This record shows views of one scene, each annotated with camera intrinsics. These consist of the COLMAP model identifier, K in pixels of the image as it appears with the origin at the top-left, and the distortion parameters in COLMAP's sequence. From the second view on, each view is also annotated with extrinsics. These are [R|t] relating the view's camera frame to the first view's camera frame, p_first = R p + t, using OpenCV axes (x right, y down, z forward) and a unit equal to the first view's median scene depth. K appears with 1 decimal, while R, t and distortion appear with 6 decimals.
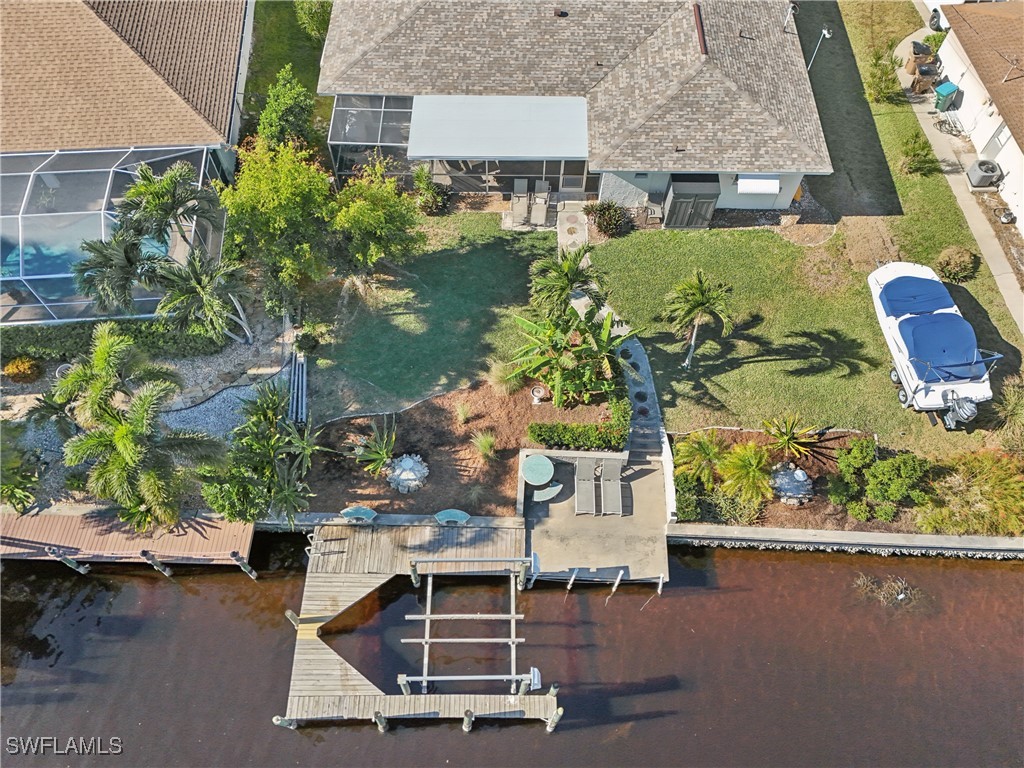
lens RADIAL K [[773.9, 0, 512.0], [0, 773.9, 384.0], [0, 0, 1]] dist [0.075879, -0.082570]
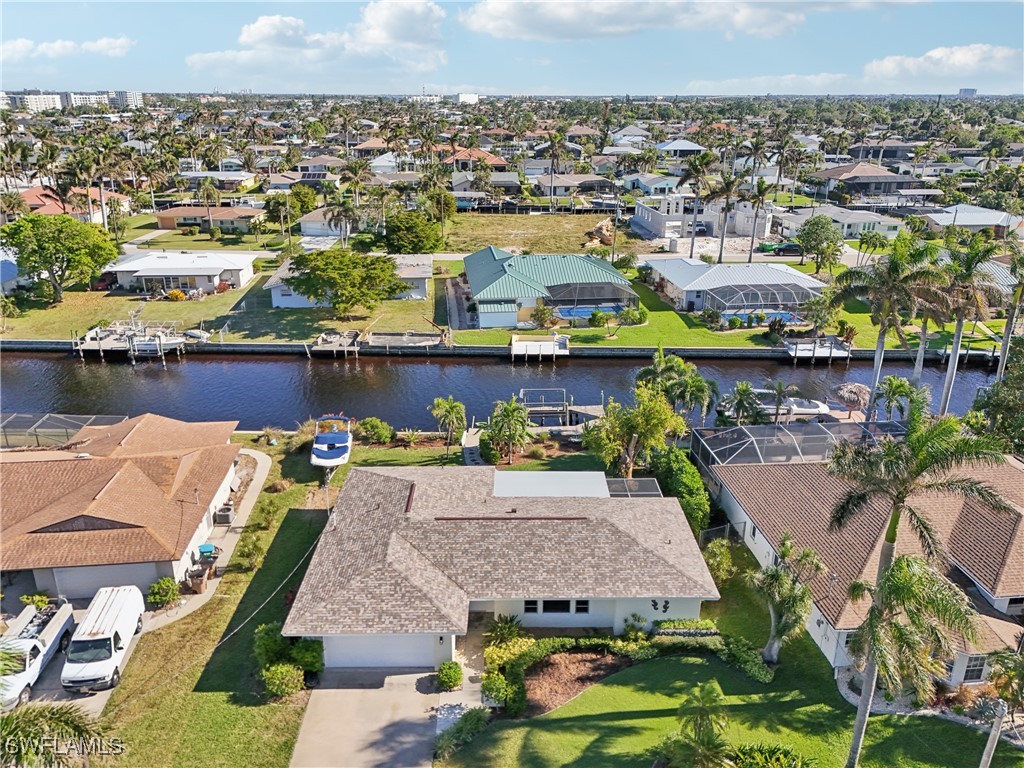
lens RADIAL K [[773.9, 0, 512.0], [0, 773.9, 384.0], [0, 0, 1]] dist [0.075879, -0.082570]
pose [[-0.999798, -0.000184, -0.020120, 0.087932], [-0.019805, 0.185450, 0.982454, -1.805055], [0.003550, 0.982654, -0.185416, 1.046813]]
